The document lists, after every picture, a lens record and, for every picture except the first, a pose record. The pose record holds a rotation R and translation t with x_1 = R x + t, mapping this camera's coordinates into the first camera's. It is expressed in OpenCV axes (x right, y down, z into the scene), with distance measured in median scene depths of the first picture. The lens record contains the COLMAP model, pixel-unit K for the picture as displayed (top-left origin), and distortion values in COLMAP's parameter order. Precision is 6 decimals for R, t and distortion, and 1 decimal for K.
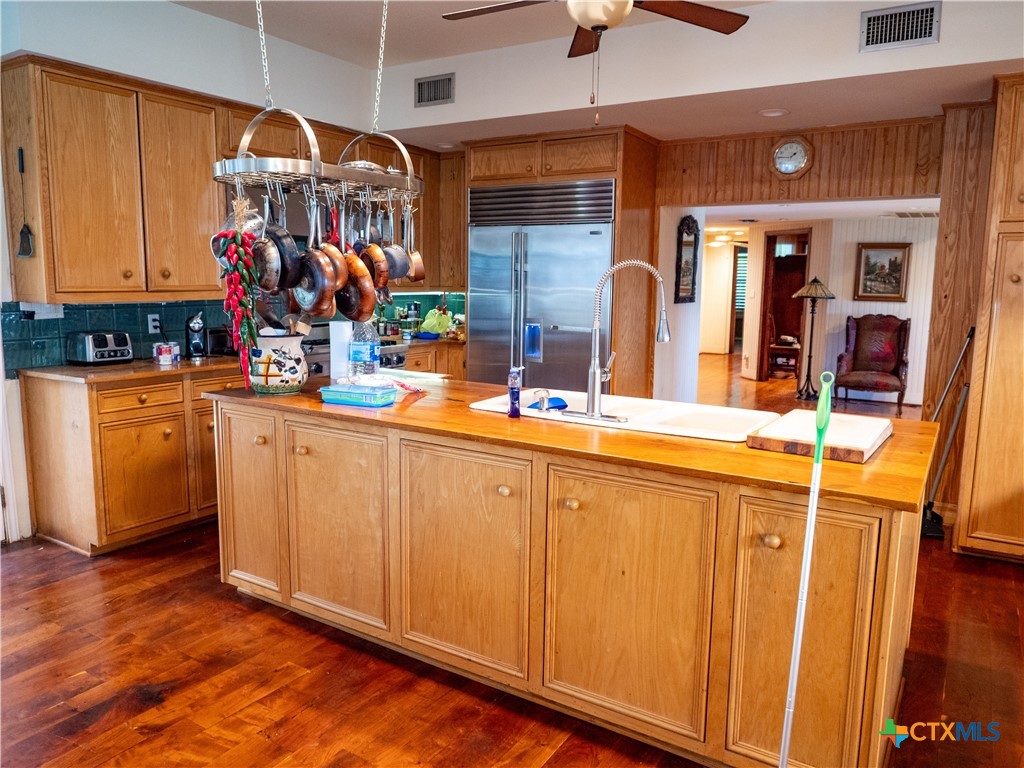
lens RADIAL K [[739.4, 0, 507.1], [0, 739.4, 384.8], [0, 0, 1]] dist [-0.020330, 0.005016]
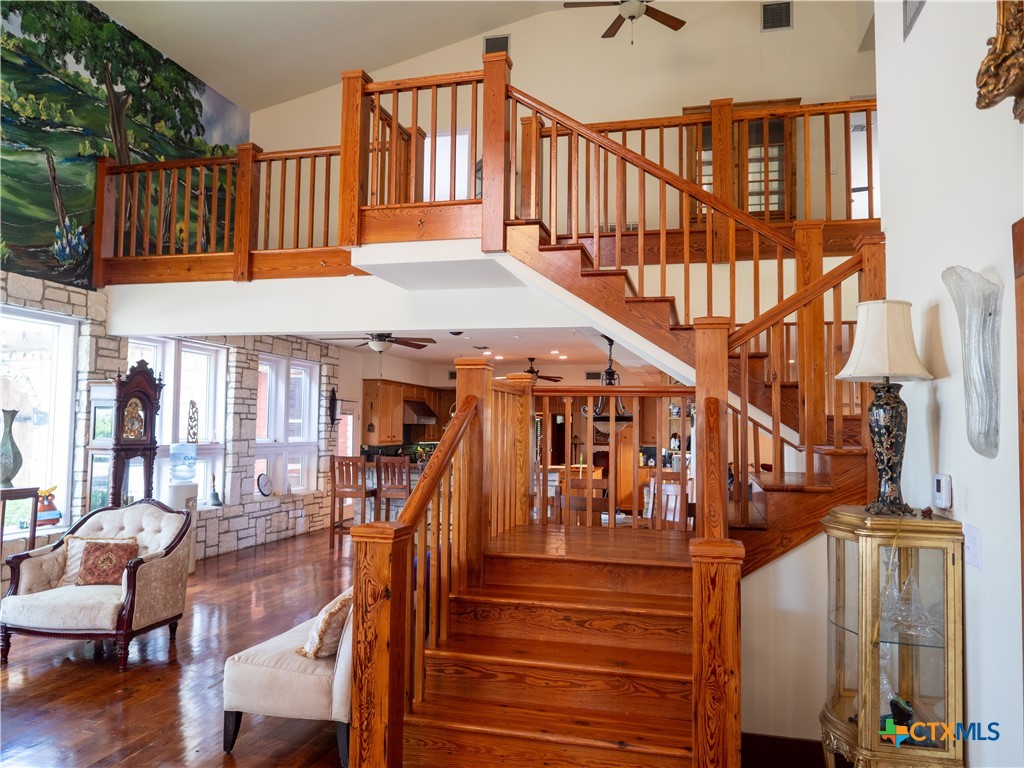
lens RADIAL K [[739.4, 0, 508.7], [0, 739.4, 385.2], [0, 0, 1]] dist [-0.020330, 0.005016]
pose [[0.952255, 0.018598, 0.304738, -0.926903], [0.043276, 0.979842, -0.195030, 0.272098], [-0.302222, 0.198906, 0.932254, -2.130745]]
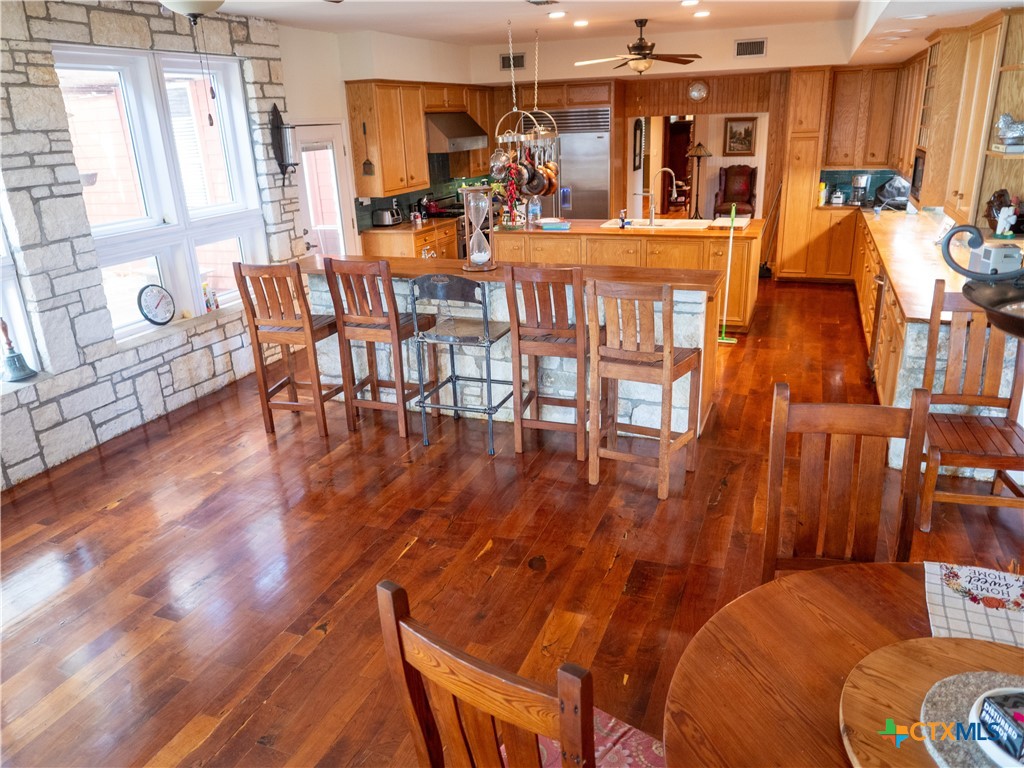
lens RADIAL K [[739.4, 0, 507.1], [0, 739.4, 388.4], [0, 0, 1]] dist [-0.020330, 0.005016]
pose [[0.981114, -0.111953, 0.157740, -0.557260], [0.078217, 0.975459, 0.205822, 0.015107], [-0.176911, -0.189597, 0.965793, -1.035590]]
